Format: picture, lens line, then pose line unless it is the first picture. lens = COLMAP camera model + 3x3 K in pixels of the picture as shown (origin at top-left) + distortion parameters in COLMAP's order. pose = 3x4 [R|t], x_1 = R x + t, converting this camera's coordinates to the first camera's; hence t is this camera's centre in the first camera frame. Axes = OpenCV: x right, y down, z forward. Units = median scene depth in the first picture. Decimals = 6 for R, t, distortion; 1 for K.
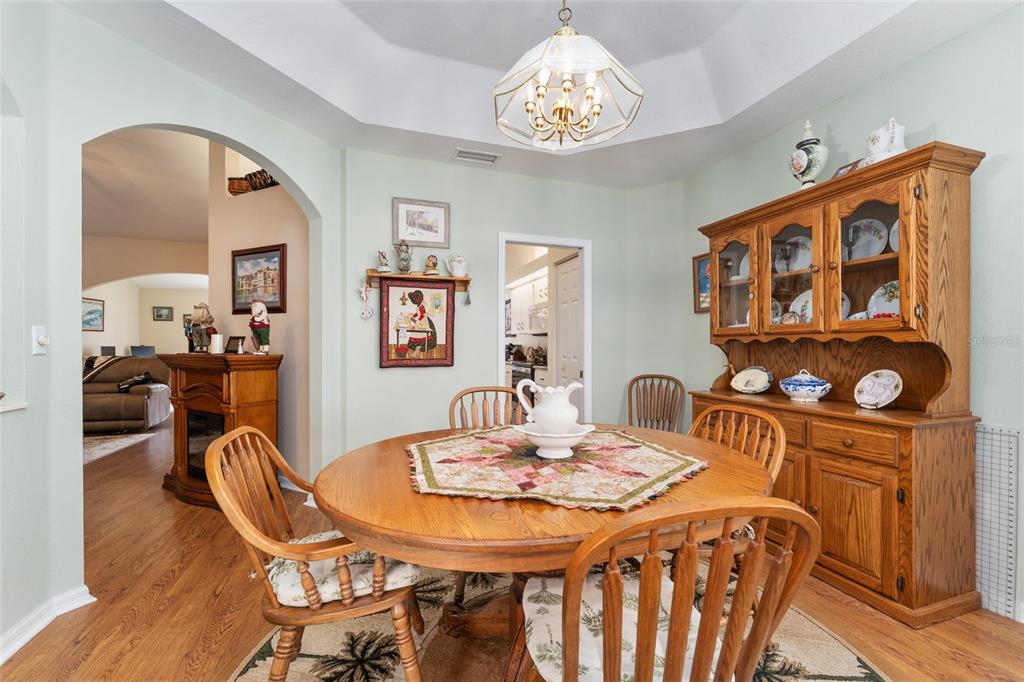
lens RADIAL K [[411.7, 0, 512.0], [0, 411.7, 341.0], [0, 0, 1]] dist [0.000352, -0.000201]
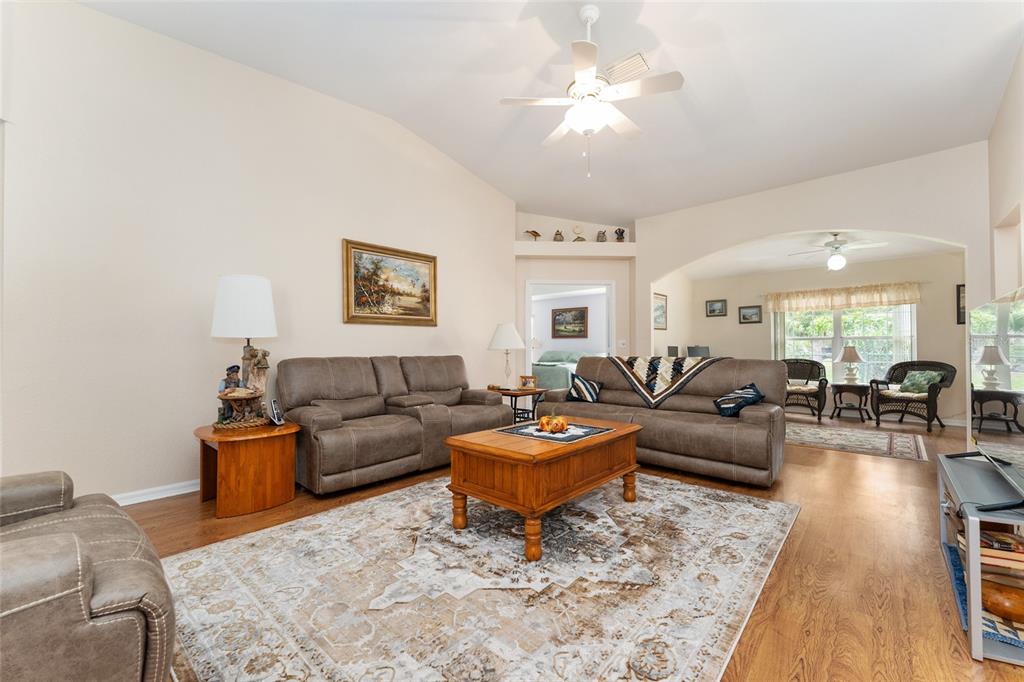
lens RADIAL K [[411.7, 0, 512.0], [0, 411.7, 341.0], [0, 0, 1]] dist [0.000352, -0.000201]
pose [[0.483142, -0.016238, -0.875391, -0.542034], [0.003849, 0.999858, -0.016423, 0.020297], [0.875534, 0.004565, 0.483136, 0.403761]]
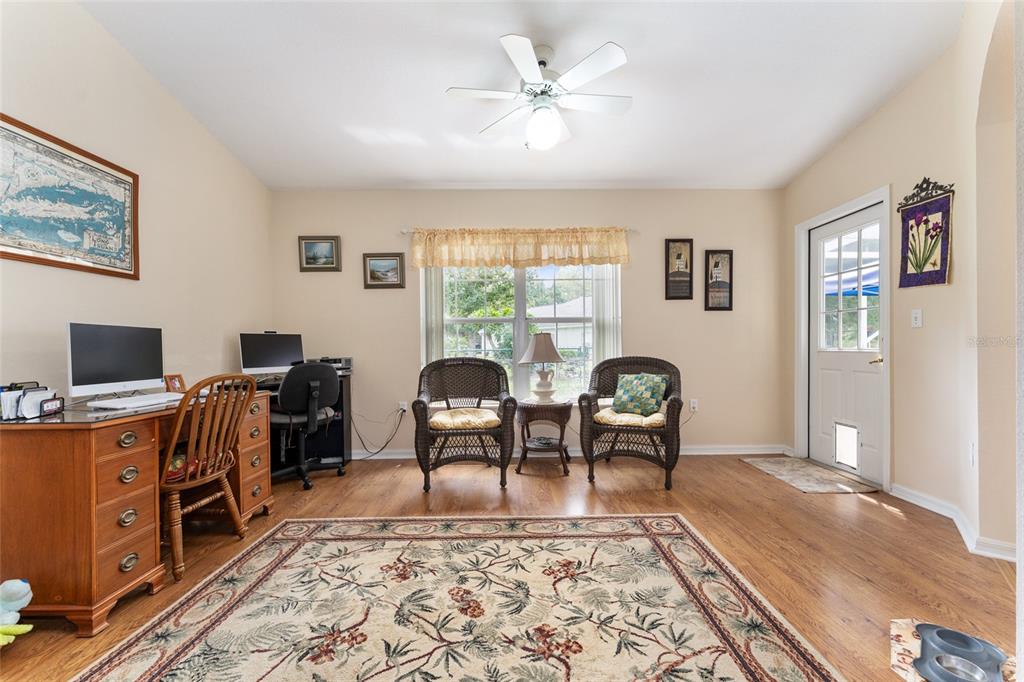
lens RADIAL K [[411.5, 0, 512.4], [0, 411.5, 346.1], [0, 0, 1]] dist [0.000465, -0.000116]
pose [[0.949784, -0.005037, -0.312867, -0.932181], [0.008781, 0.999906, 0.010559, 0.032623], [0.312784, -0.012776, 0.949738, 1.157248]]
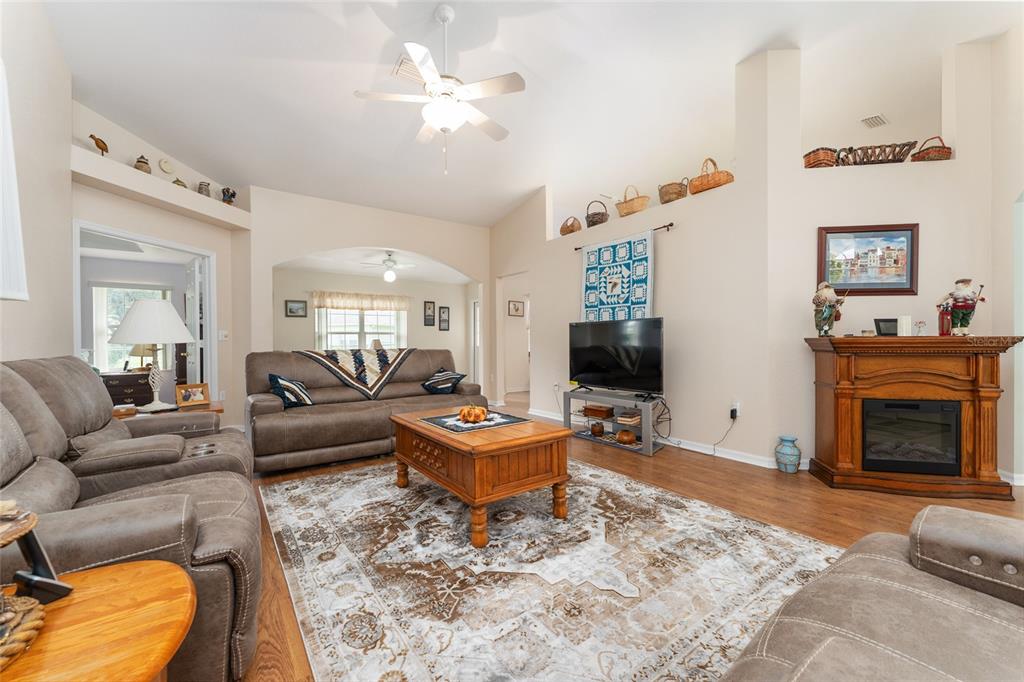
lens RADIAL K [[411.7, 0, 512.0], [0, 411.7, 341.0], [0, 0, 1]] dist [0.000352, -0.000201]
pose [[0.960584, -0.003706, 0.277966, -1.025209], [0.002413, 0.999985, 0.004995, 0.019404], [-0.277981, -0.004127, 0.960578, 0.195472]]
